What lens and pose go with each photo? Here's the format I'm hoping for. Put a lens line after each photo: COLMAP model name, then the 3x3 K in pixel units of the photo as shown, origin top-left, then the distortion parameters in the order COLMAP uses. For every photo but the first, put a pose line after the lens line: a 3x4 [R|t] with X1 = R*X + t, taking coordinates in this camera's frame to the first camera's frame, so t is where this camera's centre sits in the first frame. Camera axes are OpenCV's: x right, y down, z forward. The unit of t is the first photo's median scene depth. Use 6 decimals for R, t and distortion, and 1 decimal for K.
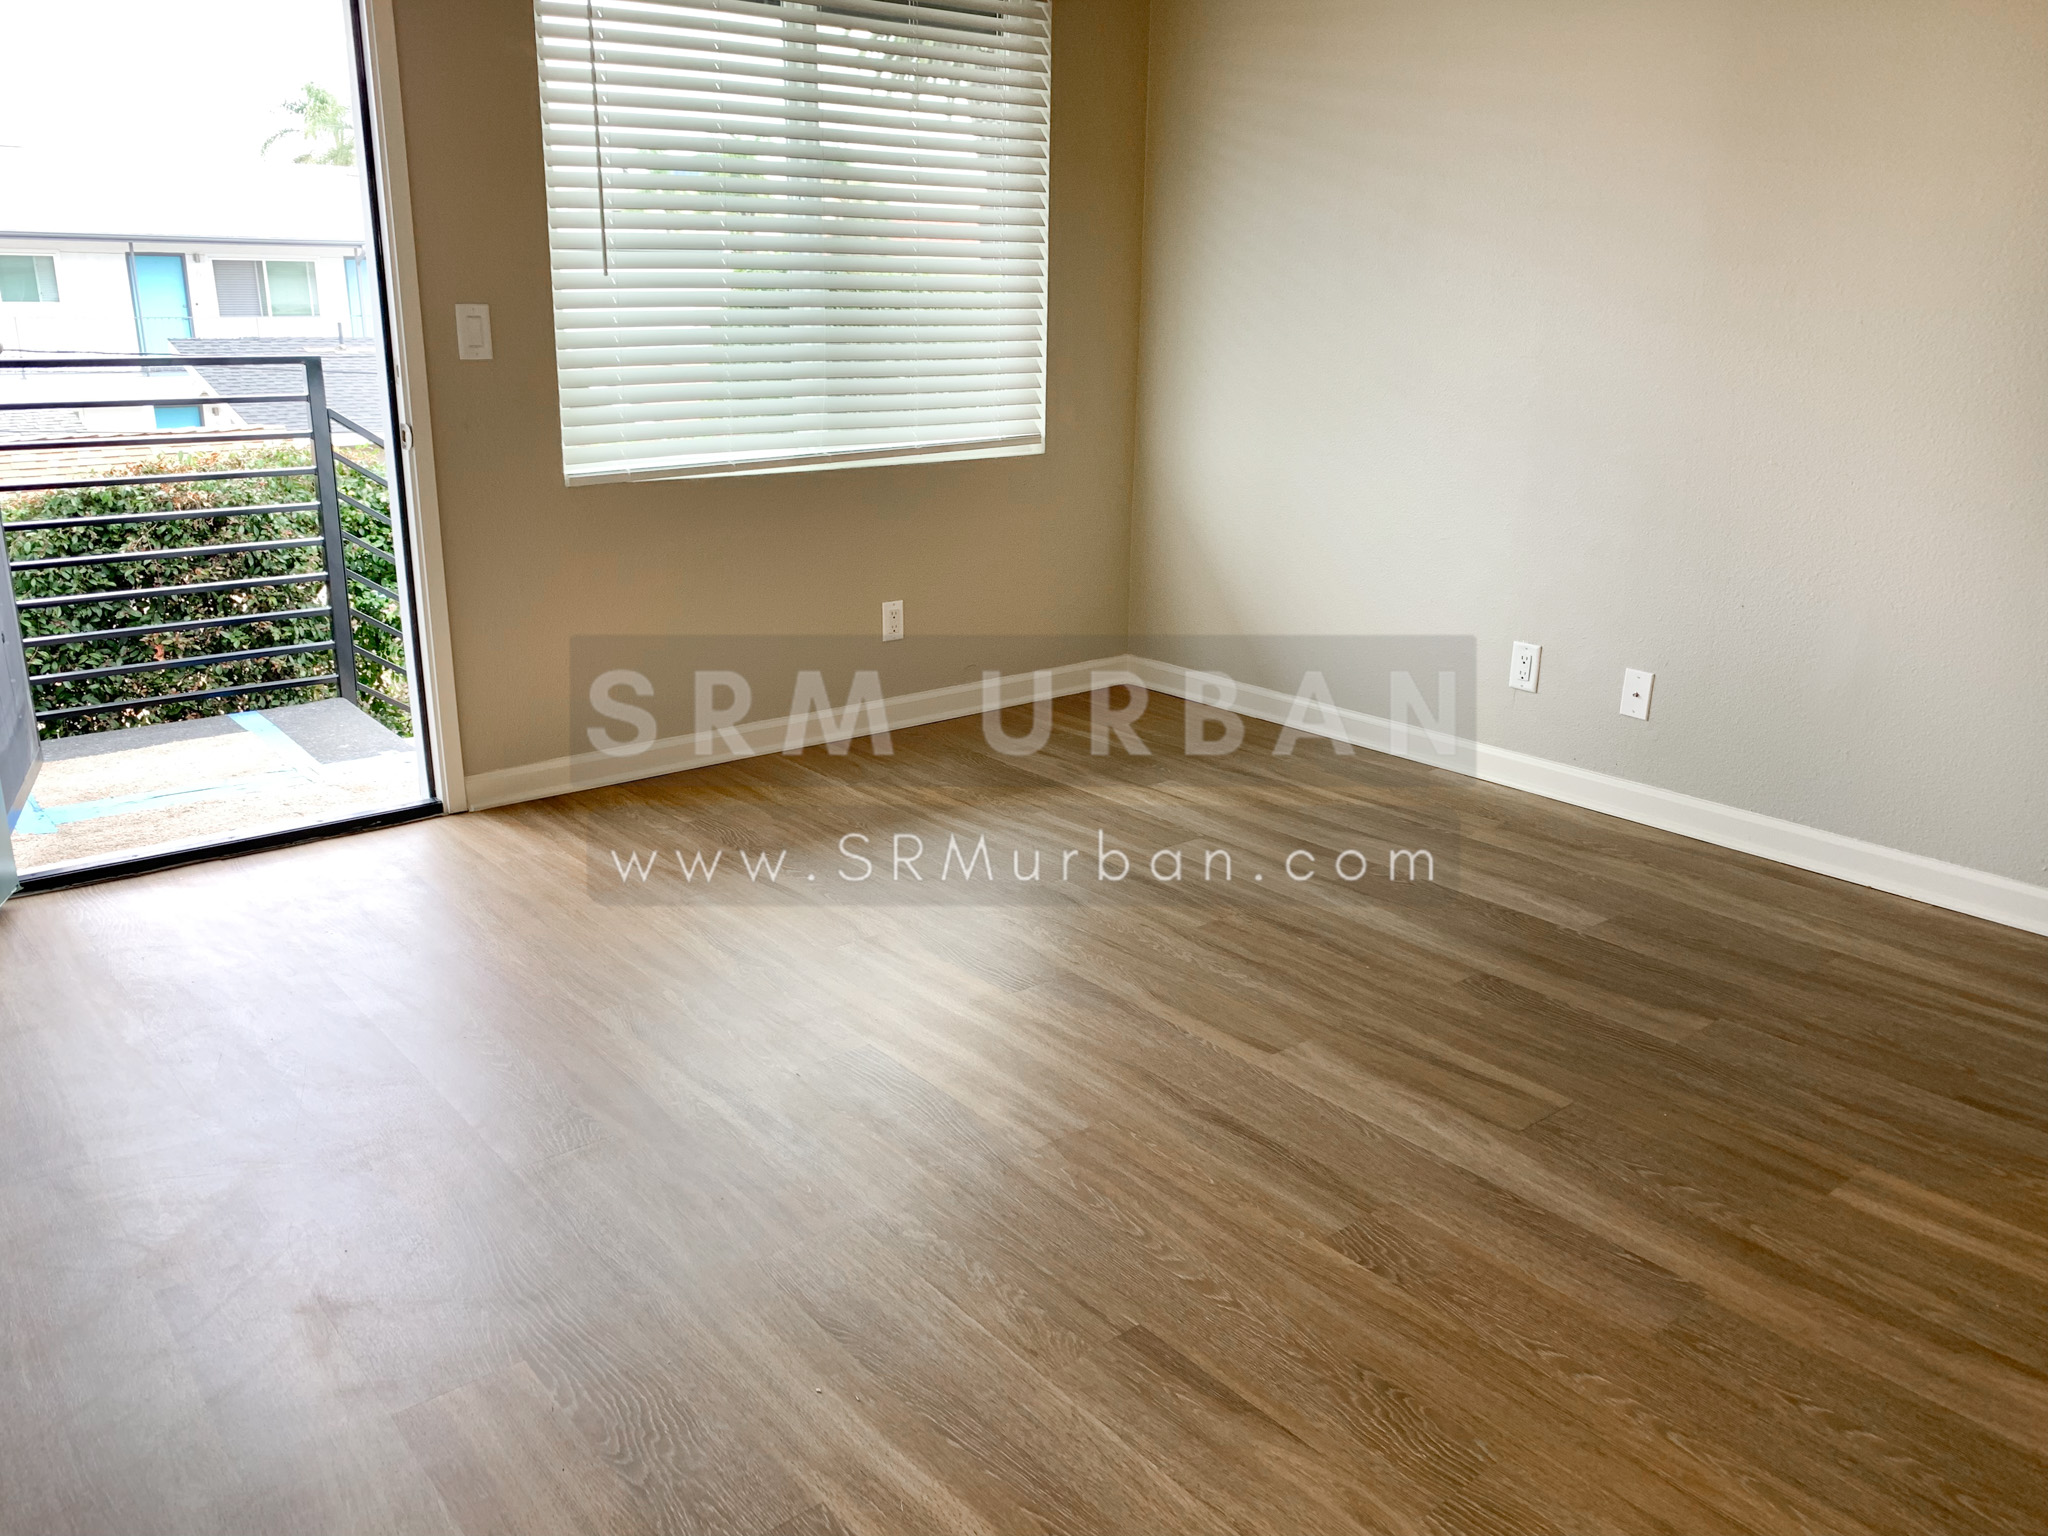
lens RADIAL K [[1562.5, 0, 1016.8], [0, 1562.5, 753.2], [0, 0, 1]] dist [0.038659, -0.037299]
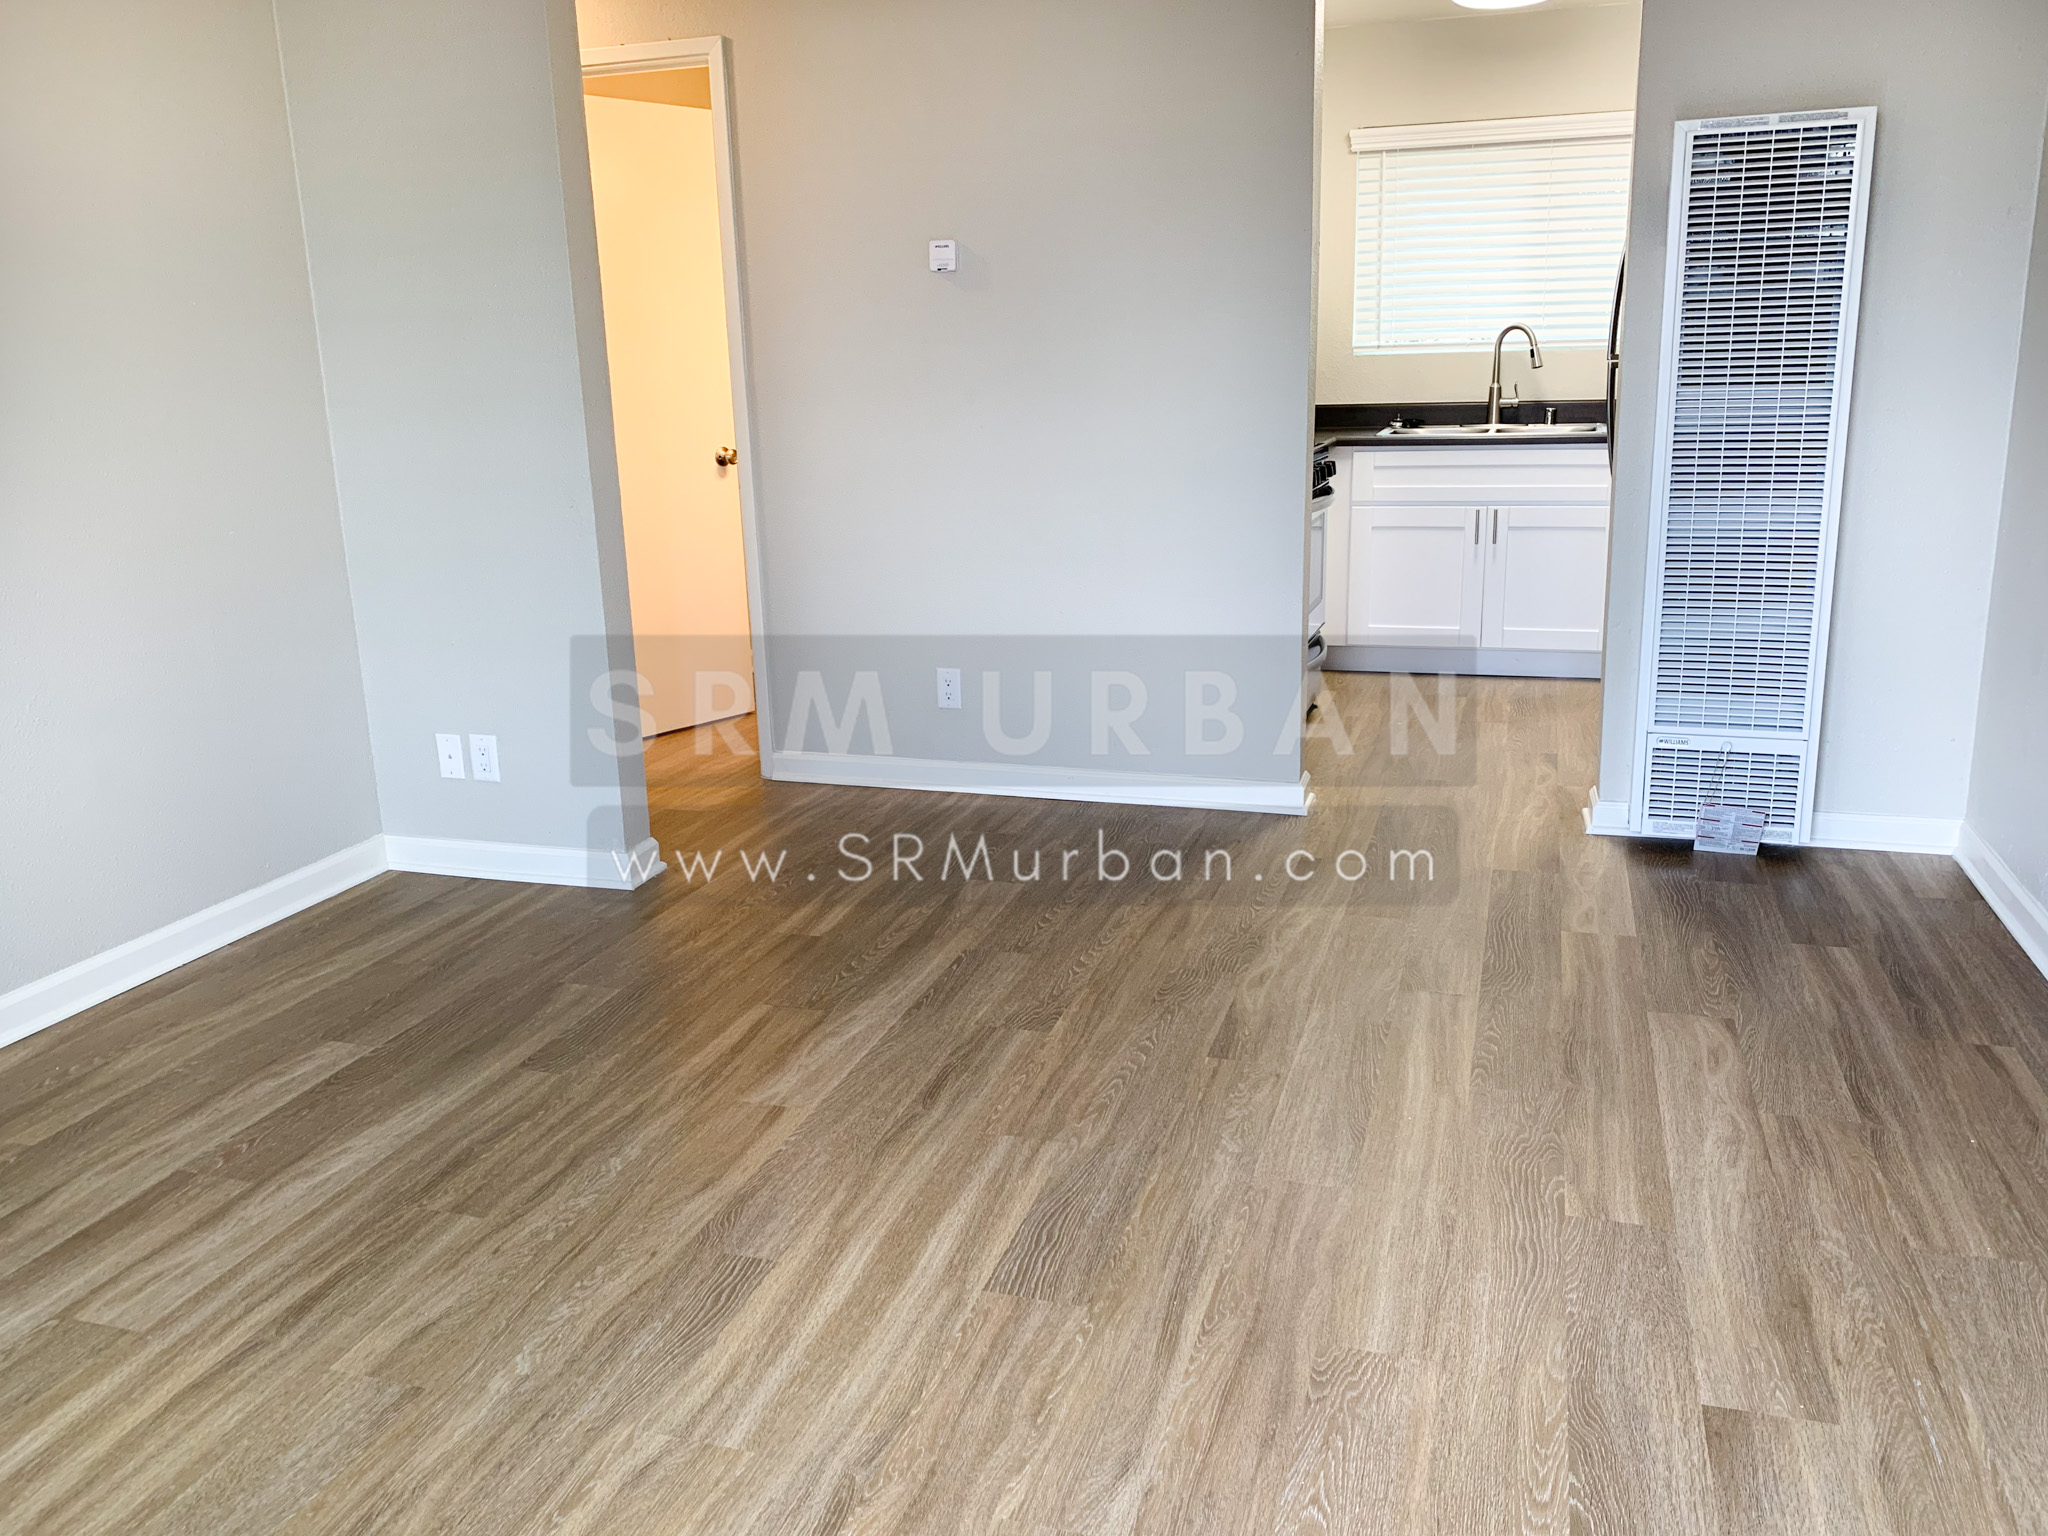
lens RADIAL K [[1562.5, 0, 1016.8], [0, 1562.5, 753.2], [0, 0, 1]] dist [0.038659, -0.037299]
pose [[-0.541445, -0.203322, 0.815781, -0.706640], [0.254603, 0.885100, 0.389583, -0.375577], [-0.801258, 0.418638, -0.427466, 1.189392]]
